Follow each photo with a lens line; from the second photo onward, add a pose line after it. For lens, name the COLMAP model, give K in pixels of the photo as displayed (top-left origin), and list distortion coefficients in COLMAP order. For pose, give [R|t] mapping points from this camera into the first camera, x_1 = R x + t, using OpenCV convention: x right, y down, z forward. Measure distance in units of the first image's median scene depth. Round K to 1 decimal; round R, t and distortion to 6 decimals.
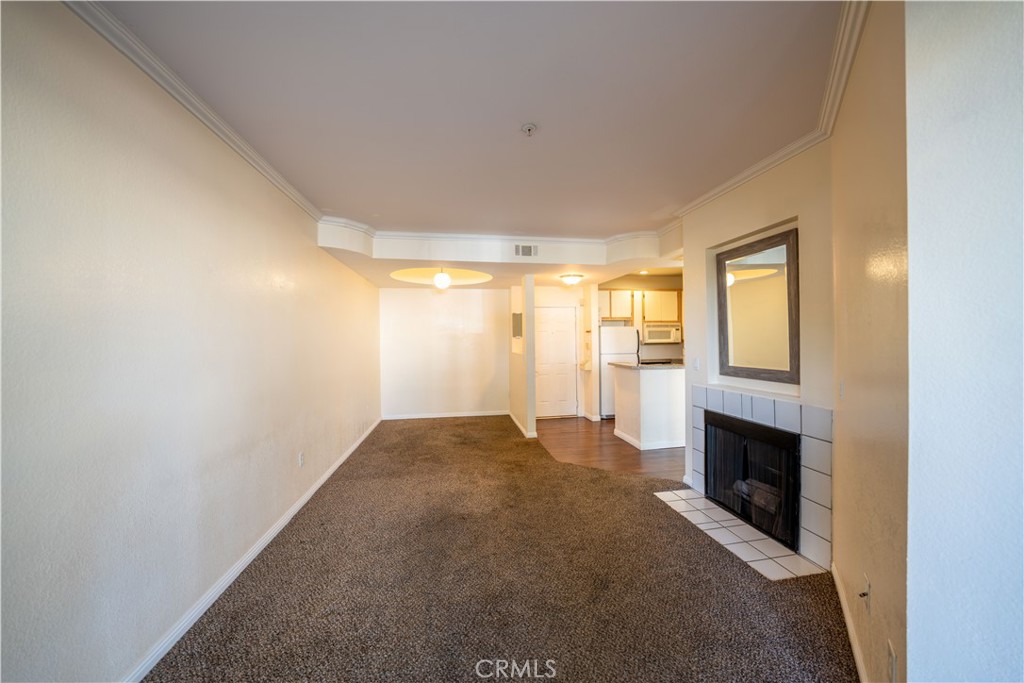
lens RADIAL K [[364.7, 0, 514.8], [0, 364.7, 342.1], [0, 0, 1]] dist [-0.021436, 0.004093]
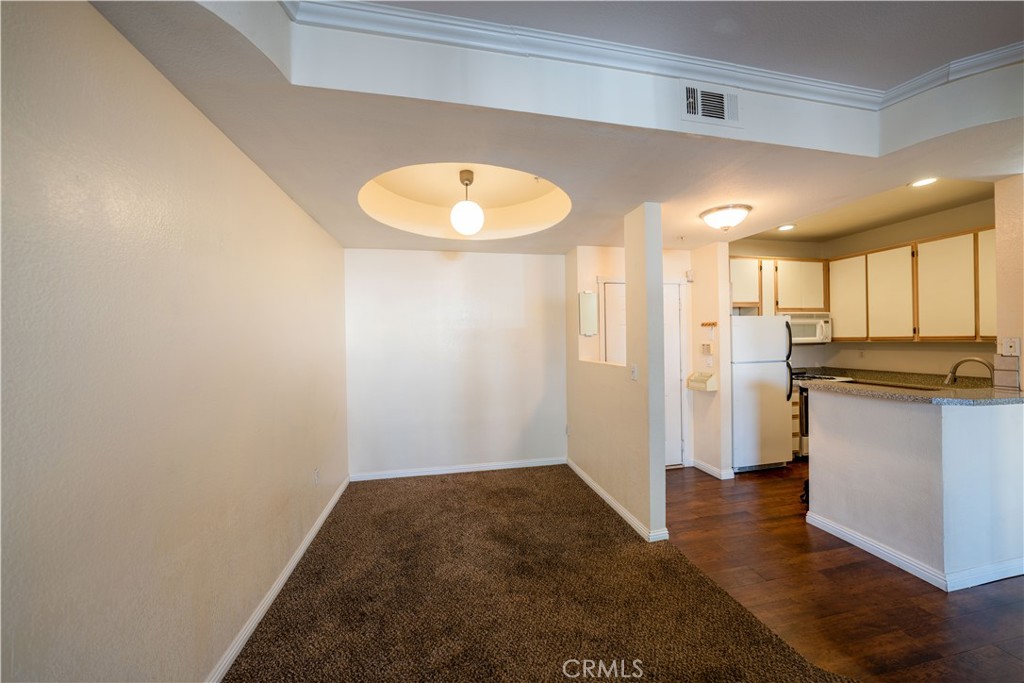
lens RADIAL K [[364.7, 0, 513.8], [0, 364.7, 340.4], [0, 0, 1]] dist [-0.021436, 0.004093]
pose [[0.999232, -0.003169, 0.039051, -0.198488], [0.003458, 0.999967, -0.007351, 0.000697], [-0.039026, 0.007480, 0.999210, 0.644450]]
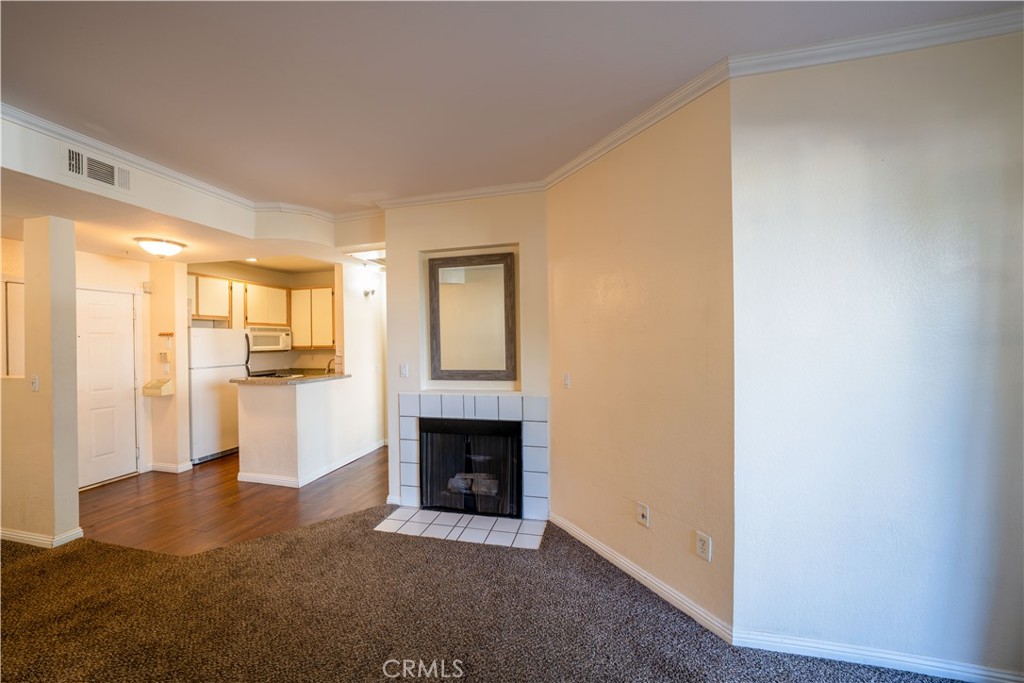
lens RADIAL K [[364.7, 0, 513.0], [0, 364.7, 341.1], [0, 0, 1]] dist [-0.021436, 0.004093]
pose [[0.398908, 0.007176, 0.916963, -0.196419], [0.014339, 0.999798, -0.014062, 0.000701], [-0.916879, 0.018758, 0.398725, 0.287148]]
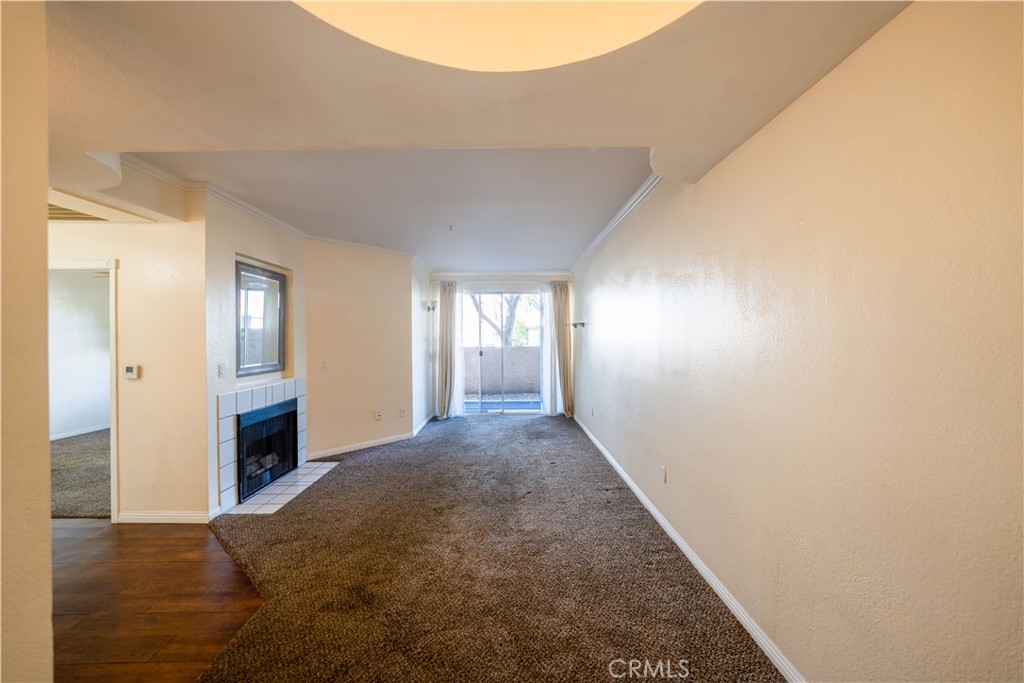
lens RADIAL K [[364.7, 0, 513.2], [0, 364.7, 341.5], [0, 0, 1]] dist [-0.021436, 0.004093]
pose [[-0.988905, 0.018669, 0.147371, -0.269926], [0.020426, 0.999737, 0.010421, -0.005684], [-0.147137, 0.013316, -0.989026, 1.388783]]
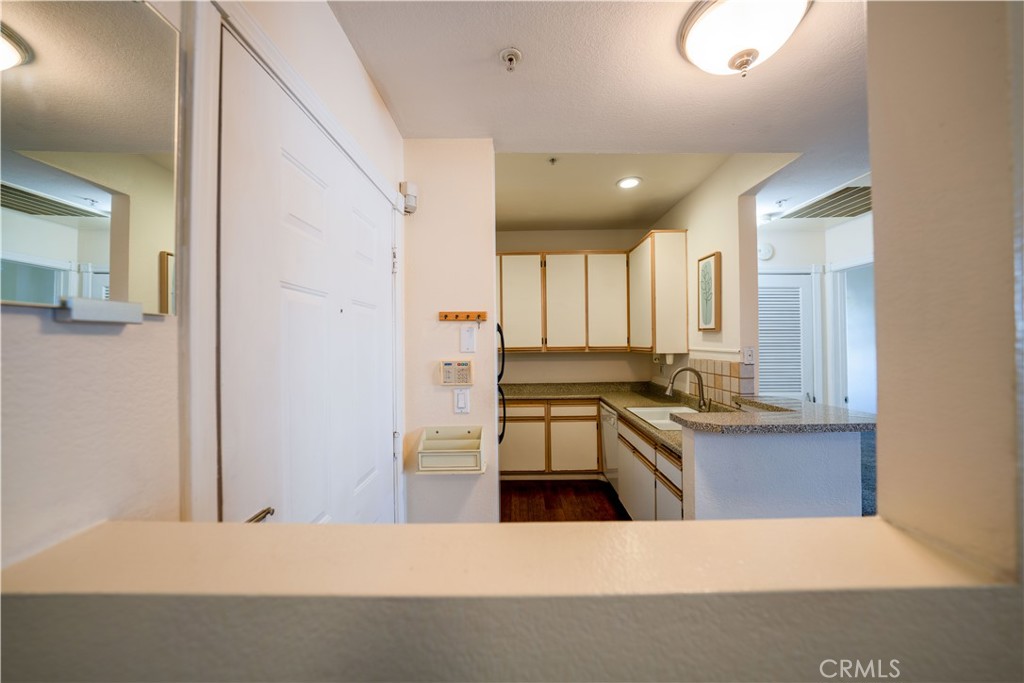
lens RADIAL K [[364.7, 0, 514.1], [0, 364.7, 338.4], [0, 0, 1]] dist [-0.021436, 0.004093]
pose [[0.179020, 0.027434, 0.983463, -0.065194], [0.017782, 0.999358, -0.031115, -0.006725], [-0.983685, 0.023058, 0.178417, 1.373058]]
